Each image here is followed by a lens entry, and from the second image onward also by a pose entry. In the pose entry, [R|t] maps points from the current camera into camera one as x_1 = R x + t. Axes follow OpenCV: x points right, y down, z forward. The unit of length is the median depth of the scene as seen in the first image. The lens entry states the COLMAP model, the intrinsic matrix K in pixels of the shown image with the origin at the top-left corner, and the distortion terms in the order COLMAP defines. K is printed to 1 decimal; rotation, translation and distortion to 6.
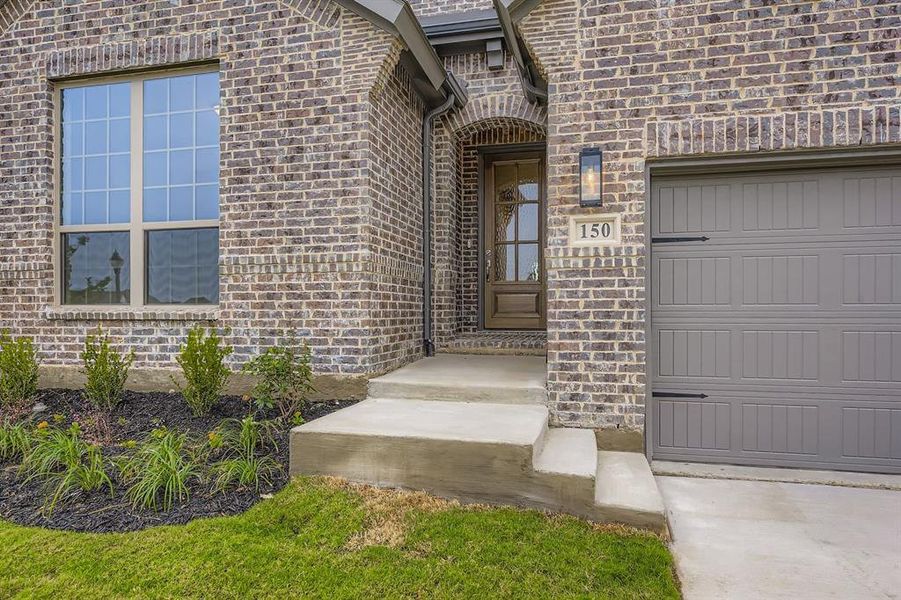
lens RADIAL K [[579.0, 0, 450.5], [0, 579.0, 300.0], [0, 0, 1]] dist [0.006420, -0.001455]
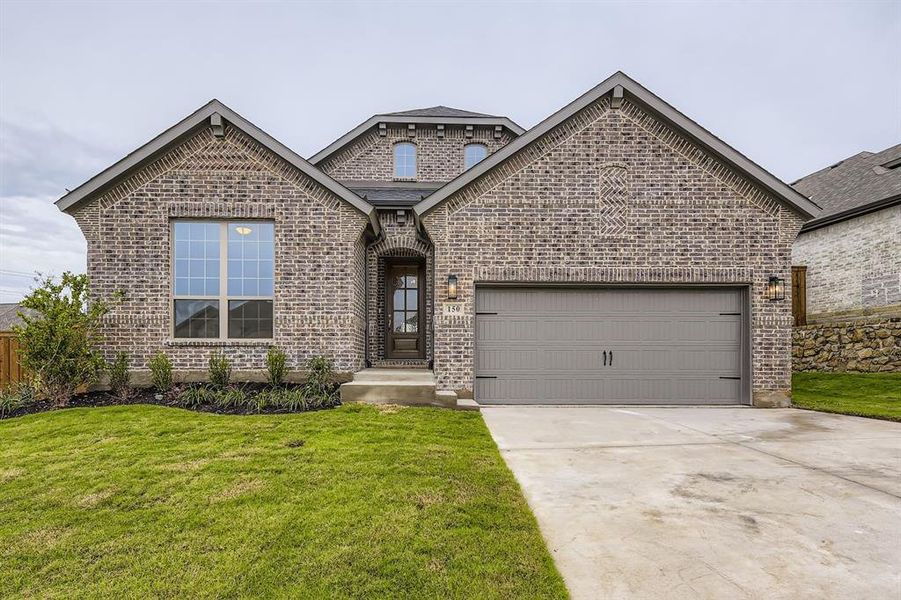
lens RADIAL K [[381.0, 0, 447.4], [0, 381.0, 320.4], [0, 0, 1]] dist [0.019213, -0.006854]
pose [[0.966243, 0.026066, 0.256311, -0.163188], [-0.008002, 0.997425, -0.071267, 0.036774], [-0.257509, 0.066810, 0.963963, -0.468417]]
